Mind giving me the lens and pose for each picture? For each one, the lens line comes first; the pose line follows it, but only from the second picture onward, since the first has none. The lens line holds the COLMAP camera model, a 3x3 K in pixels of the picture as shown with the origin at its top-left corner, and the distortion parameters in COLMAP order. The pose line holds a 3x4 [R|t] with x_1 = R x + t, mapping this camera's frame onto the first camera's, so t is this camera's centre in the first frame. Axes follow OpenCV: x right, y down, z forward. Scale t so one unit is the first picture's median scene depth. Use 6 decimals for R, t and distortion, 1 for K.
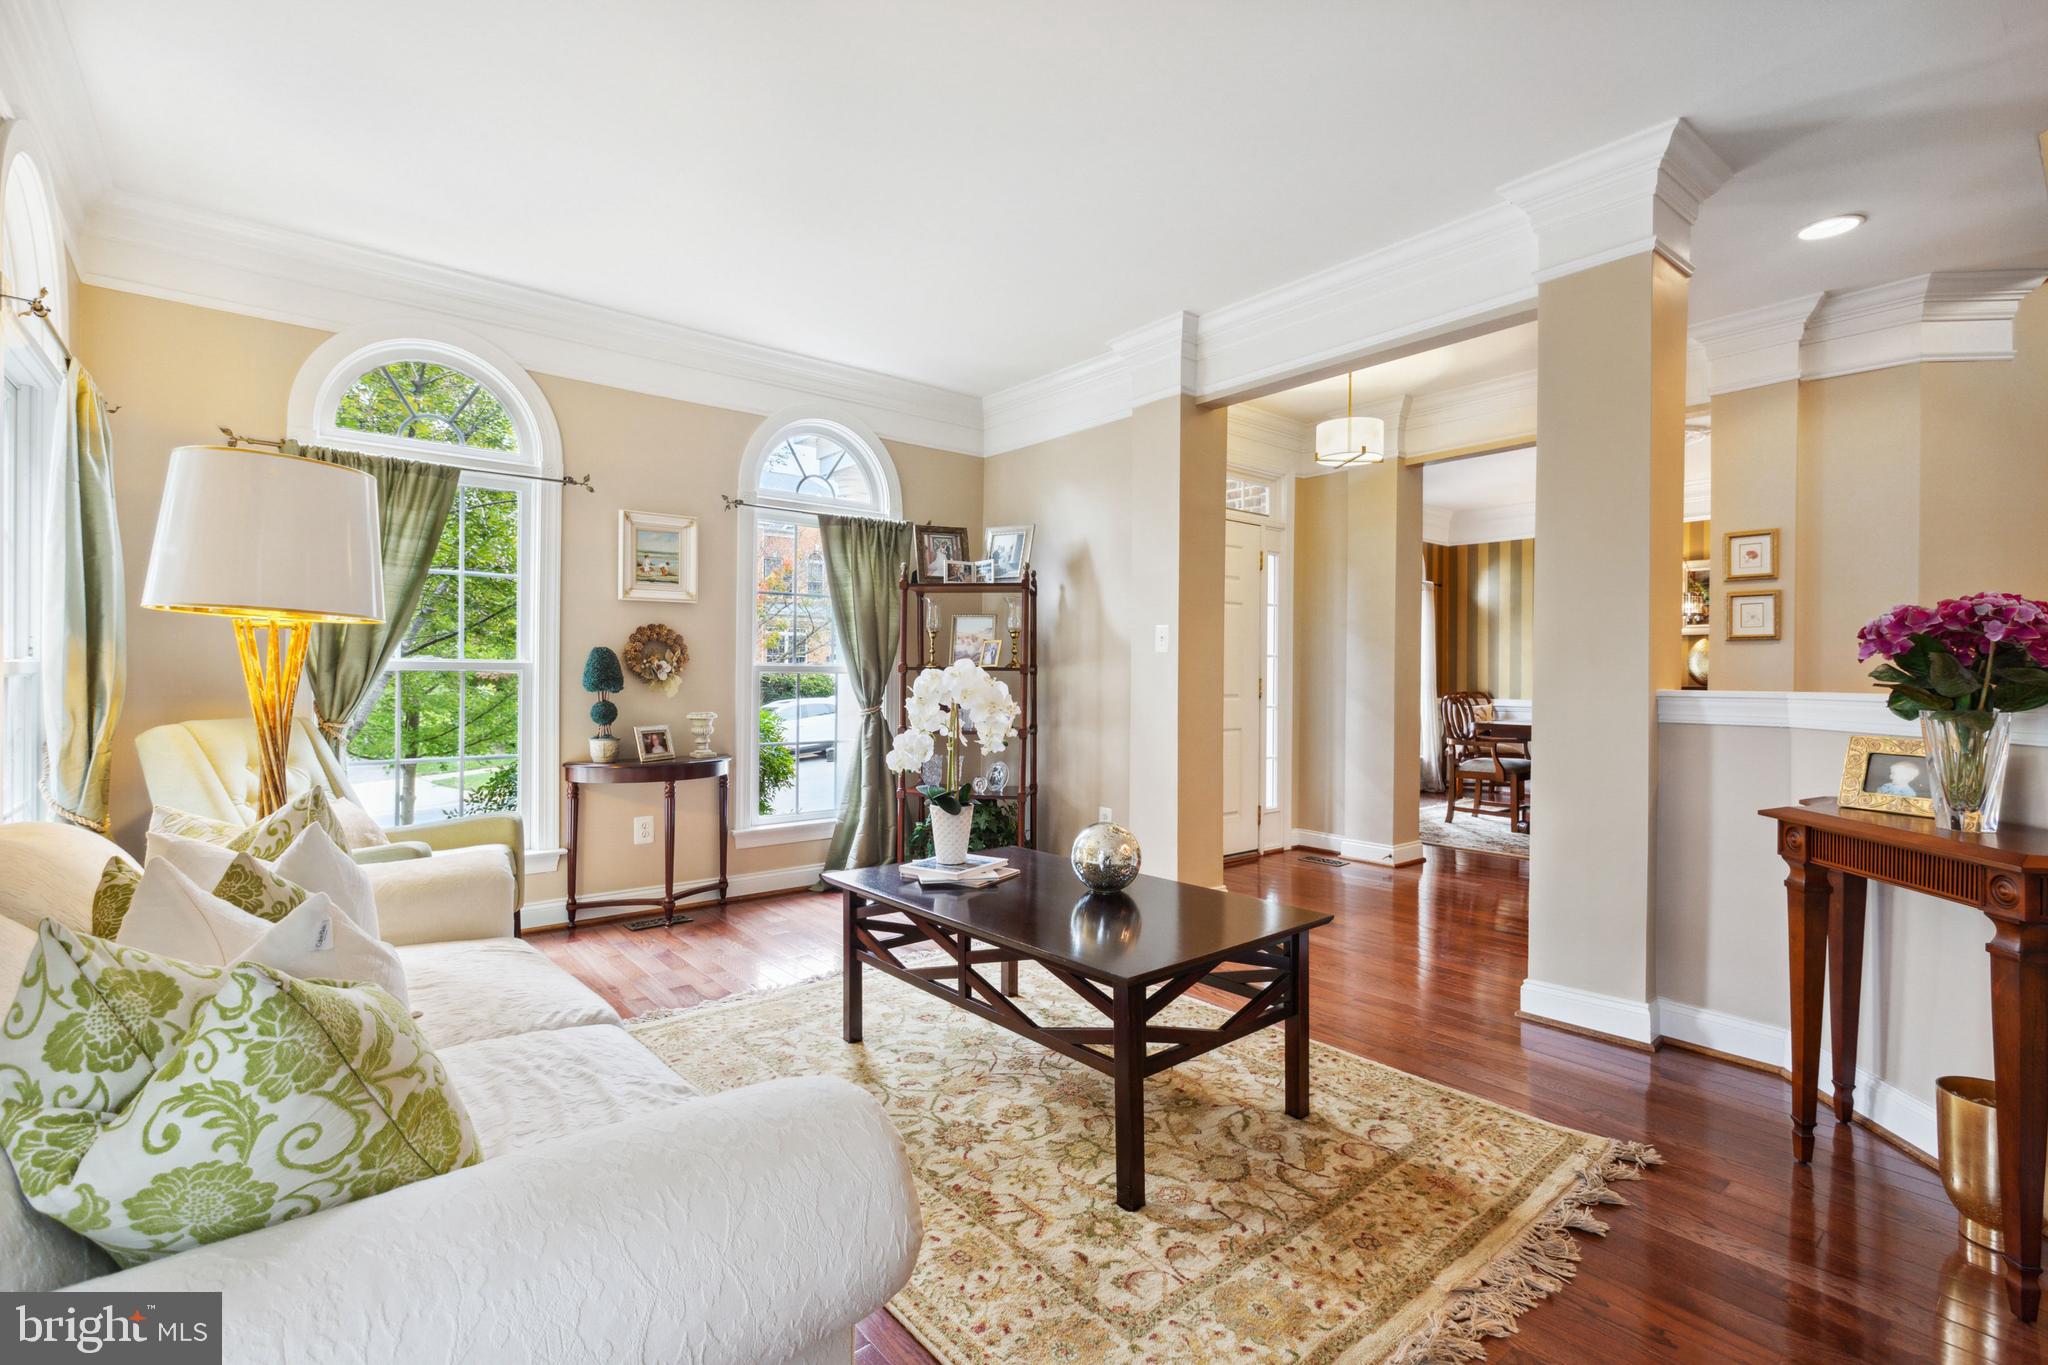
lens RADIAL K [[923.5, 0, 1023.5], [0, 923.5, 674.6], [0, 0, 1]] dist [0.002311, -0.000134]
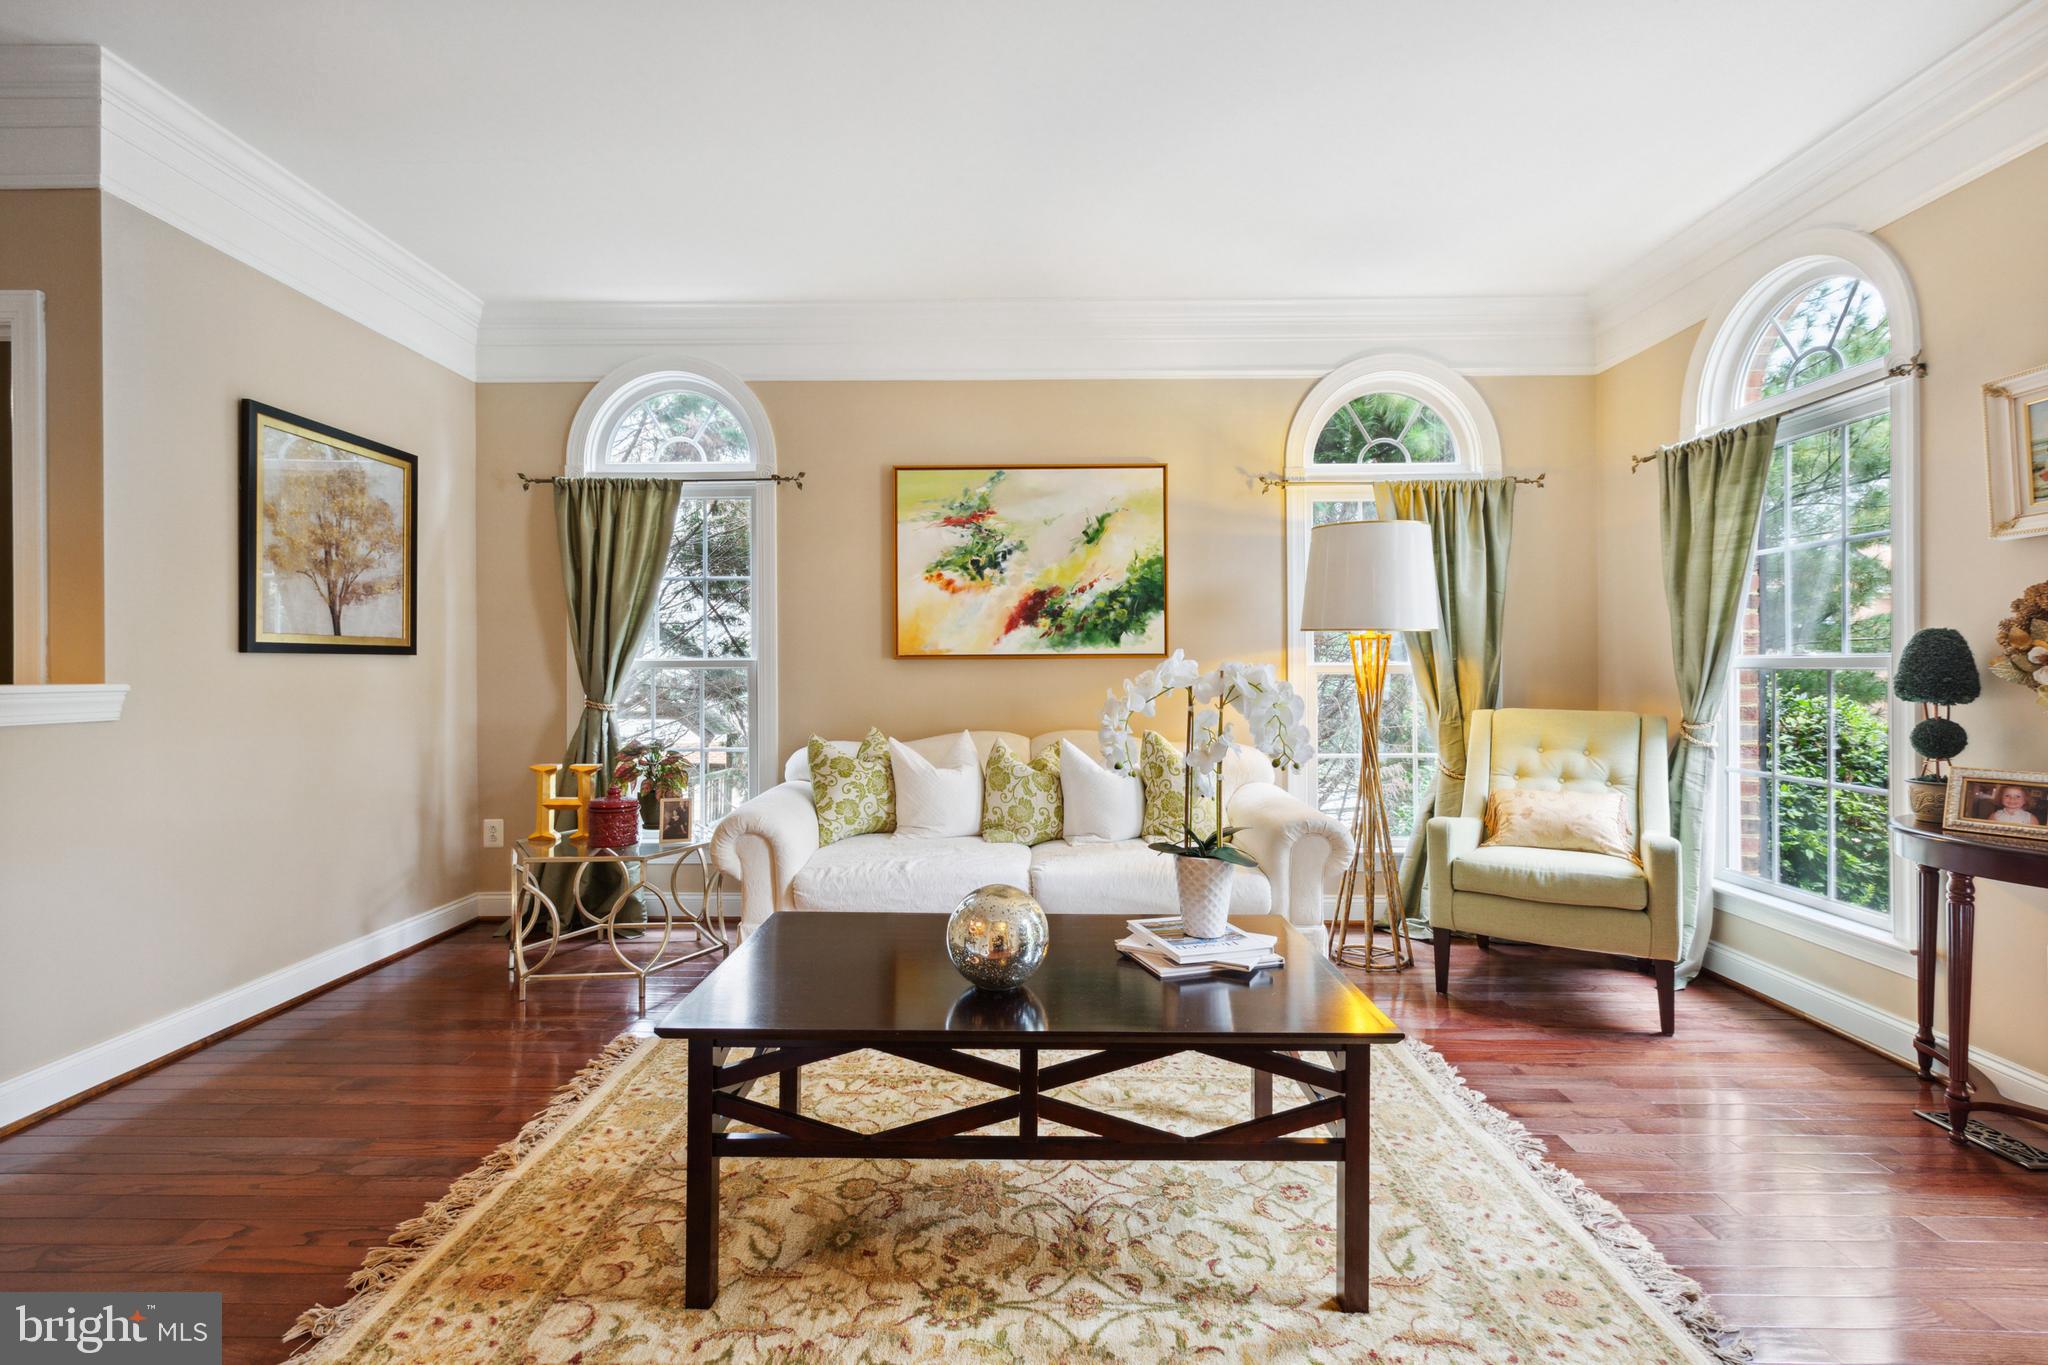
lens RADIAL K [[923.5, 0, 1020.2], [0, 923.5, 676.0], [0, 0, 1]] dist [0.002311, -0.000134]
pose [[-0.651337, -0.001195, -0.758787, 0.685654], [-0.004244, 0.999989, 0.002068, 0.003776], [0.758776, 0.004567, -0.651335, 1.674598]]
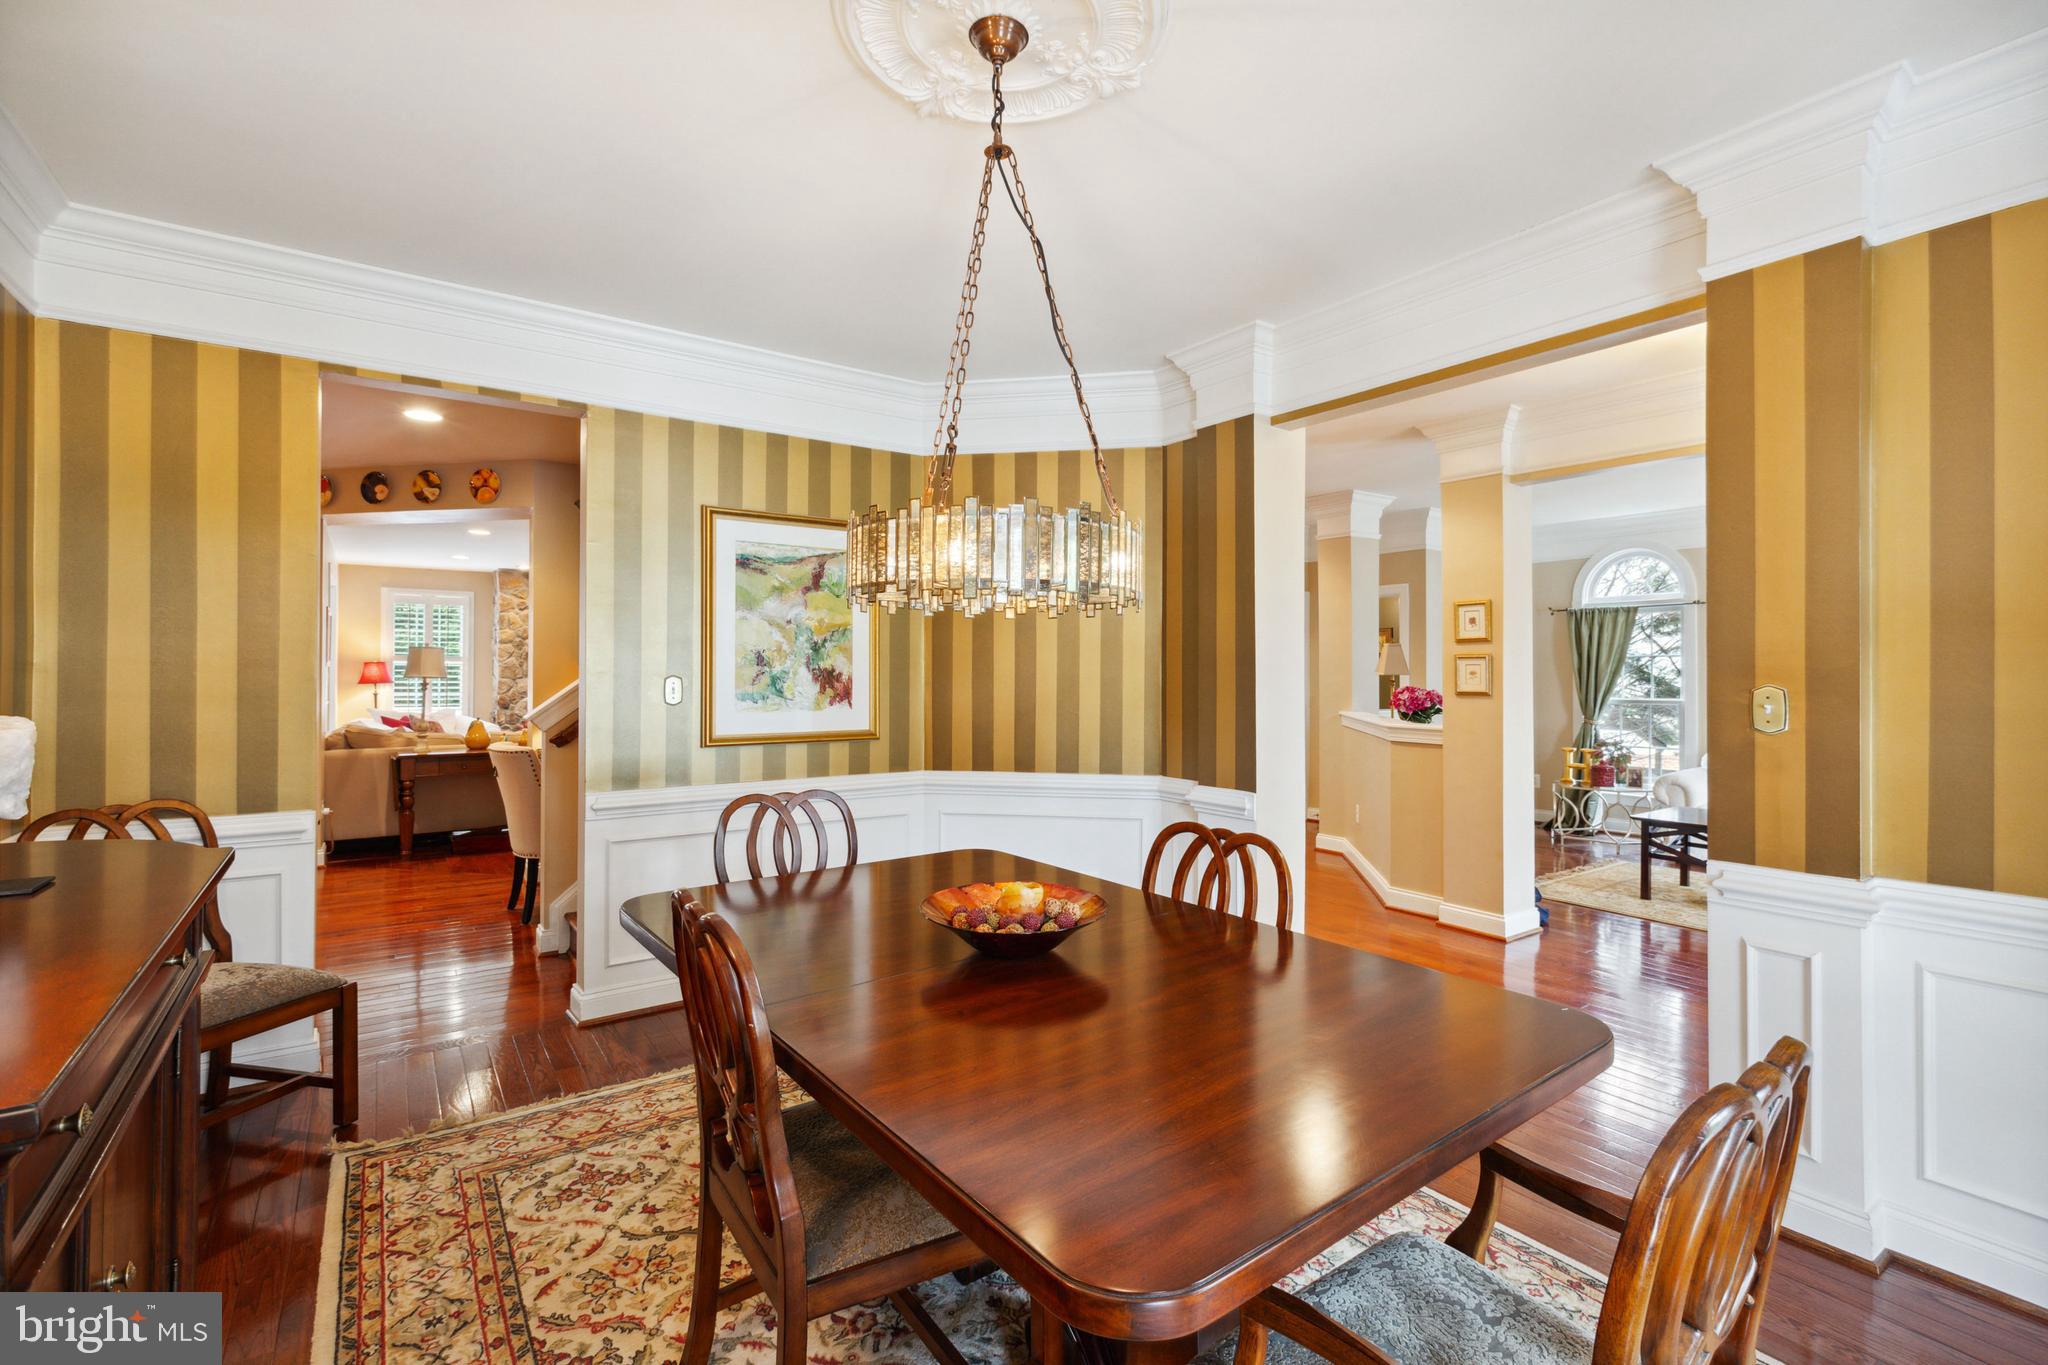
lens RADIAL K [[923.5, 0, 1024.1], [0, 923.5, 672.8], [0, 0, 1]] dist [0.002311, -0.000134]
pose [[-0.997279, -0.001778, 0.073704, 2.184455], [-0.001536, 0.999993, 0.003336, -0.178888], [-0.073709, 0.003214, -0.997275, 4.323089]]
